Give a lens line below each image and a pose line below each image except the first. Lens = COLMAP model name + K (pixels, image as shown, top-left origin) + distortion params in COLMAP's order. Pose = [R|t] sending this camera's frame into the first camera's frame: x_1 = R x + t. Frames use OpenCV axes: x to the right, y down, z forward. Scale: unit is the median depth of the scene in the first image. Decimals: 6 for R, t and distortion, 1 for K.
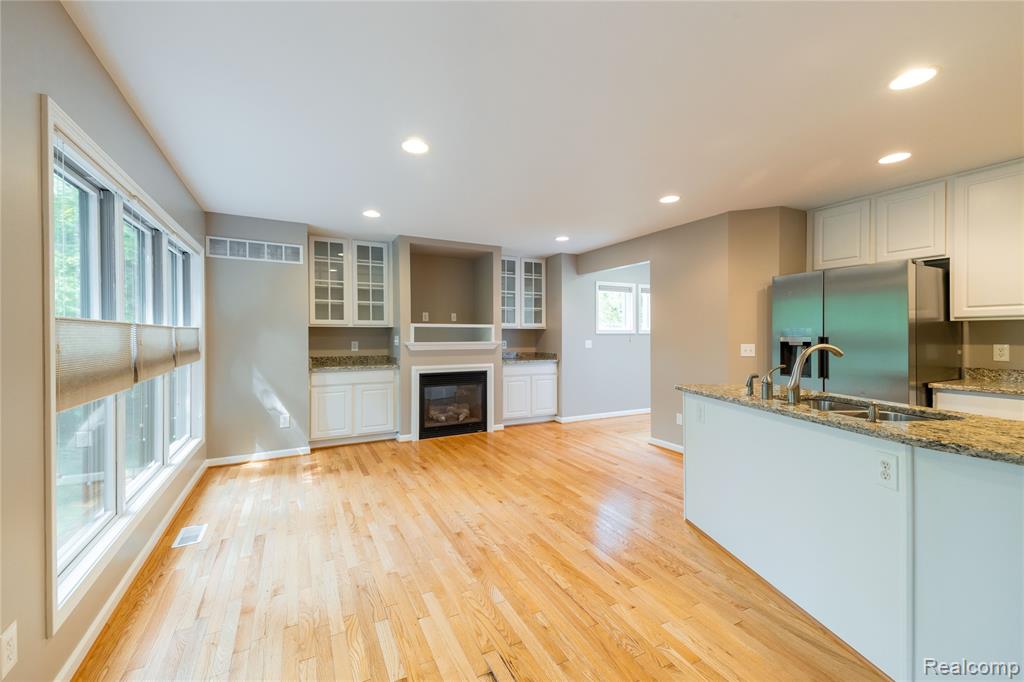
lens RADIAL K [[416.0, 0, 512.7], [0, 416.0, 338.4], [0, 0, 1]] dist [0.057186, -0.021182]
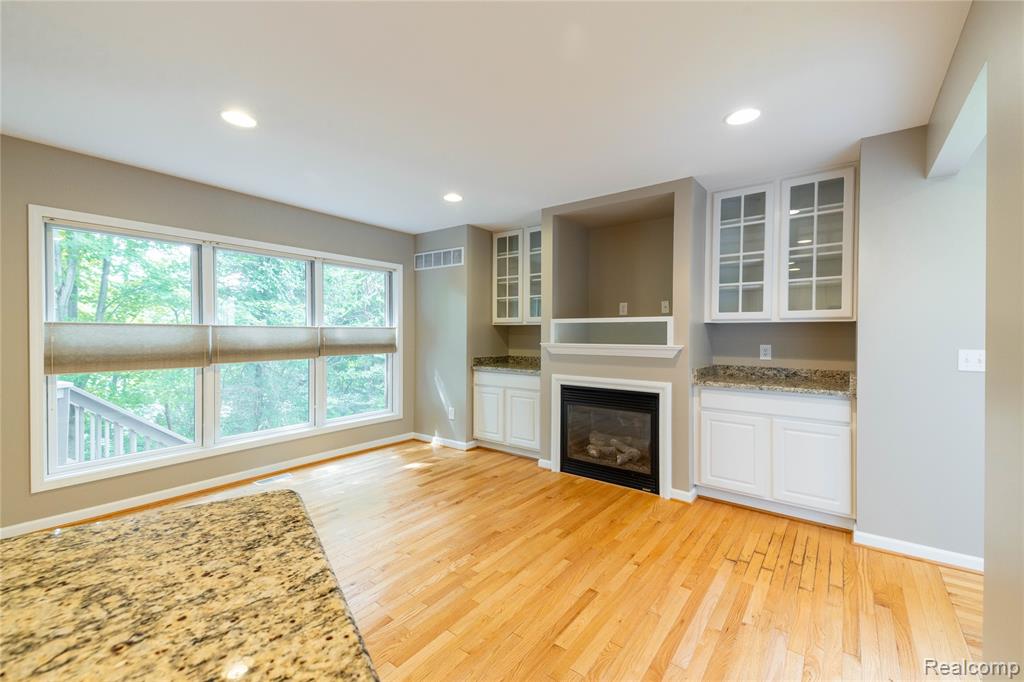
lens RADIAL K [[422.4, 0, 512.6], [0, 422.4, 338.7], [0, 0, 1]] dist [0.055731, -0.019488]
pose [[0.424187, 0.012432, -0.905489, 0.437572], [-0.011406, 0.999900, 0.008385, -0.004712], [0.905503, 0.006771, 0.424287, 0.592541]]
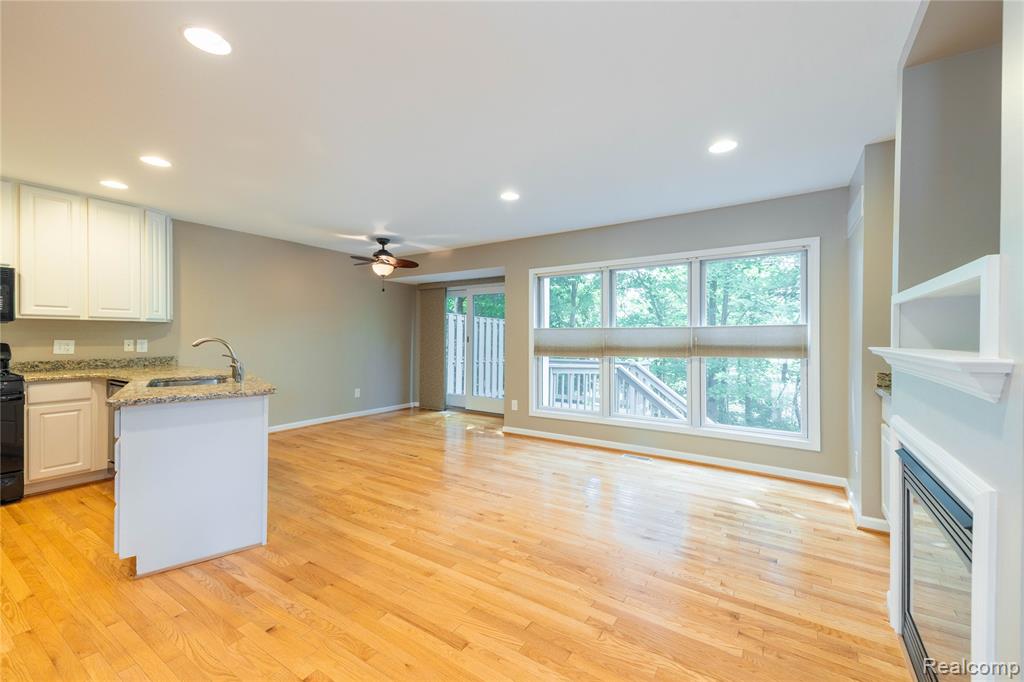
lens RADIAL K [[416.0, 0, 512.7], [0, 416.0, 338.4], [0, 0, 1]] dist [0.057186, -0.021182]
pose [[-0.876312, 0.000763, -0.481743, 0.220902], [-0.004234, 0.999948, 0.009286, 0.000229], [0.481725, 0.010177, -0.876263, 1.153891]]
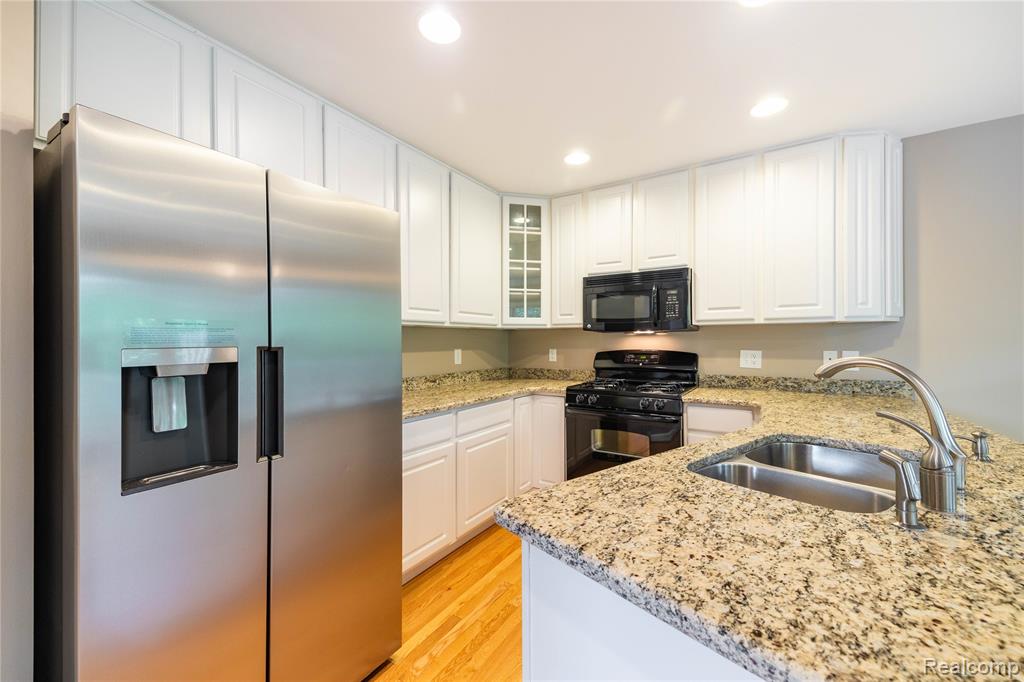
lens RADIAL K [[416.0, 0, 512.7], [0, 416.0, 338.4], [0, 0, 1]] dist [0.057186, -0.021182]
pose [[-0.501796, 0.008816, 0.864941, 0.205214], [0.010727, 0.999935, -0.003969, -0.004164], [-0.864919, 0.007287, -0.501858, 0.686153]]
